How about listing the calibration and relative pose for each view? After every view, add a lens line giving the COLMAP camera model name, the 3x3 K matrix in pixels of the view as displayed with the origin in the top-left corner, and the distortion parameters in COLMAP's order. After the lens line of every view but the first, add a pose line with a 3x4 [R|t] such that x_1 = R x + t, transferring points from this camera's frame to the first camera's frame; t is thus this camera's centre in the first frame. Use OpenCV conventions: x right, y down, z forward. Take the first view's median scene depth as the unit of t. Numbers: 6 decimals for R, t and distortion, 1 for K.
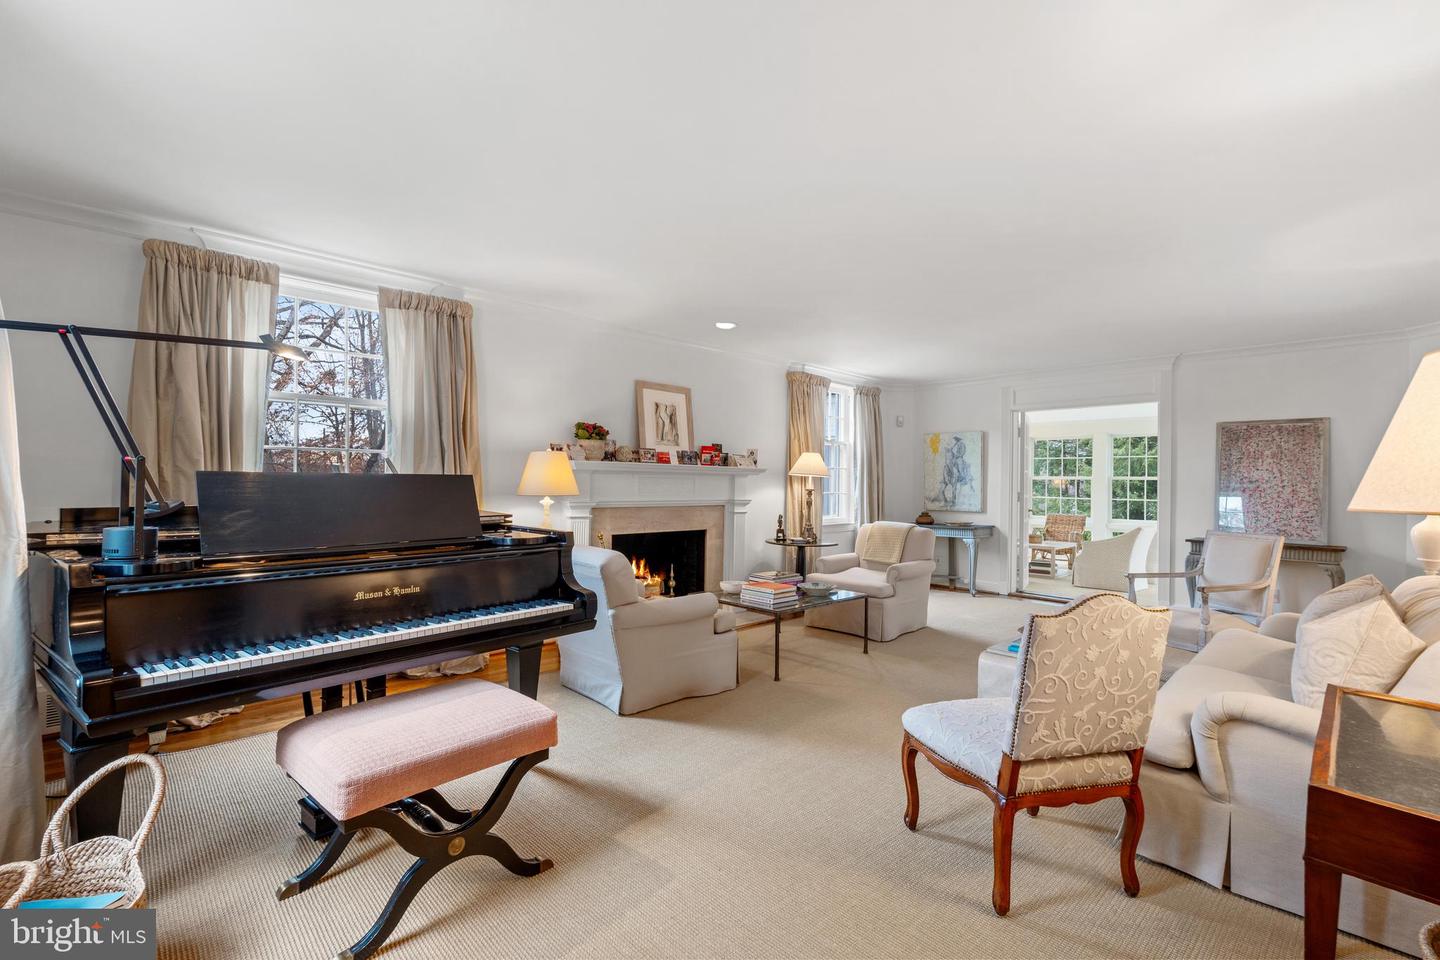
lens RADIAL K [[639.2, 0, 720.0], [0, 639.2, 480.0], [0, 0, 1]] dist [-0.000501, -0.000086]
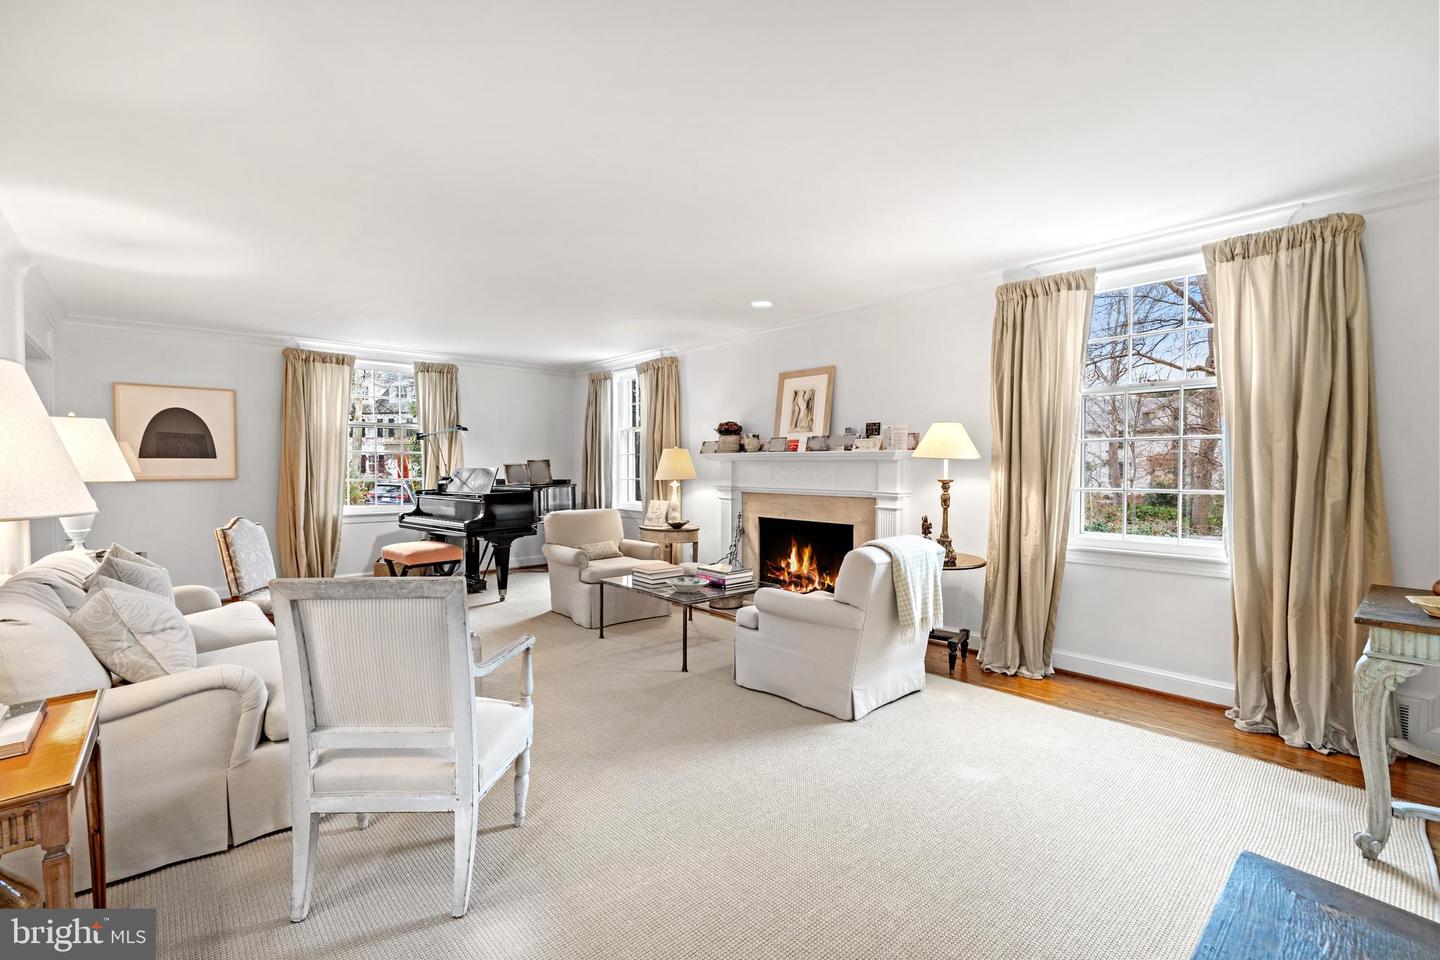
lens RADIAL K [[672.6, 0, 720.0], [0, 672.6, 480.0], [0, 0, 1]] dist [-0.000516, -0.000063]
pose [[-0.038109, 0.007095, -0.999248, 0.945807], [0.005601, 0.999961, 0.006886, 0.010437], [0.999258, -0.005334, -0.038148, 0.916565]]
